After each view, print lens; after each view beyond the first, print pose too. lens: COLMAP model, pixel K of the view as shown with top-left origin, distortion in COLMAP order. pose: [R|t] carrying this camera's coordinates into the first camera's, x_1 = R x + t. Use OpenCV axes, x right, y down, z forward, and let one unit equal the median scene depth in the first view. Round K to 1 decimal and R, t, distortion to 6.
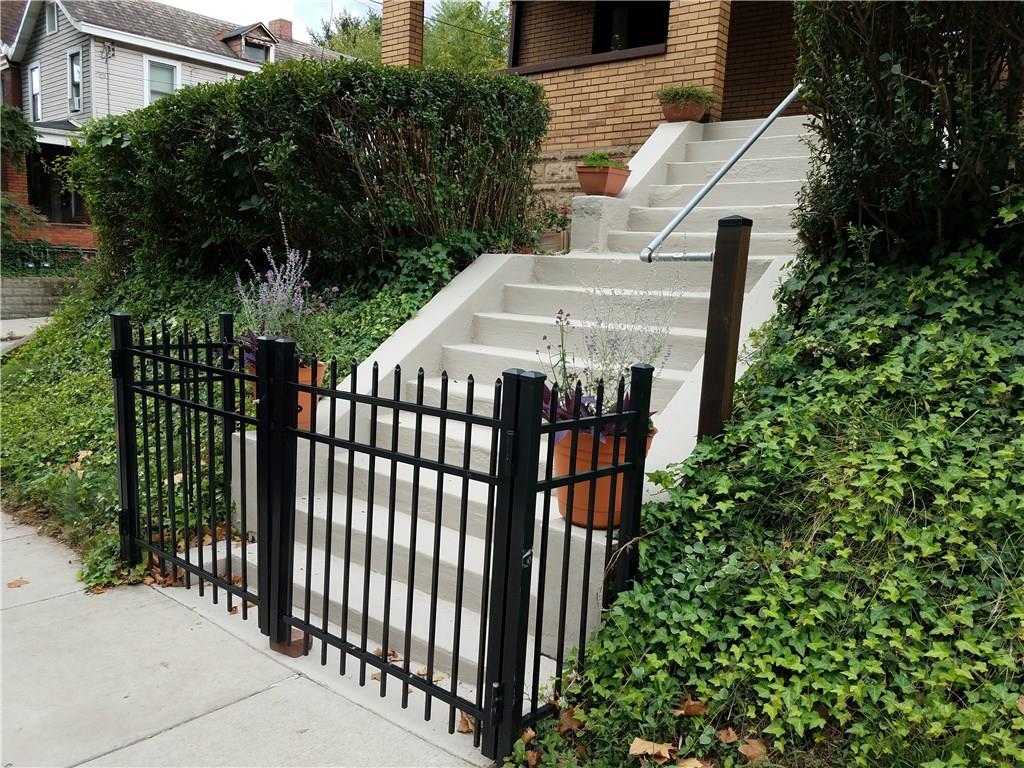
lens RADIAL K [[765.5, 0, 512.0], [0, 765.5, 384.0], [0, 0, 1]] dist [0.188623, -0.263521]
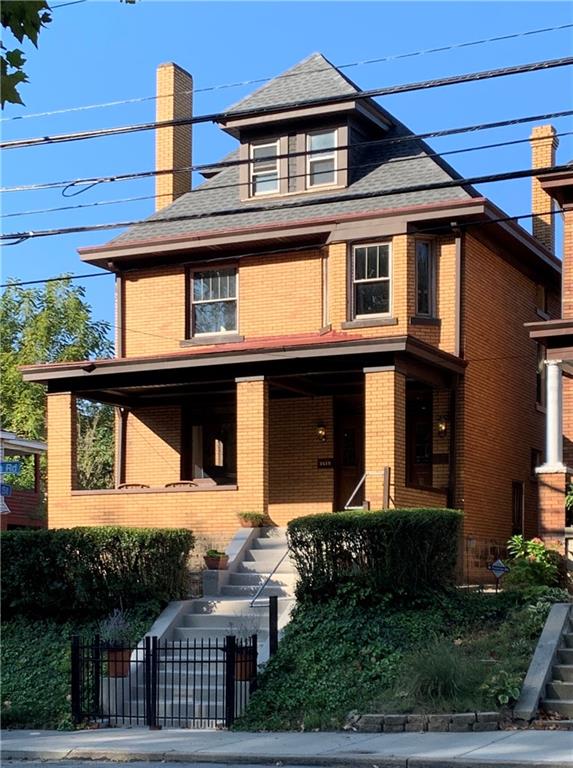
lens RADIAL K [[1486.0, 0, 286.5], [0, 1486.0, 384.0], [0, 0, 1]] dist [-0.021036, -0.028917]
pose [[0.967934, -0.030651, 0.249330, -1.413243], [0.094929, 0.963562, -0.250074, 0.605543], [-0.232580, 0.265723, 0.935574, -6.012146]]
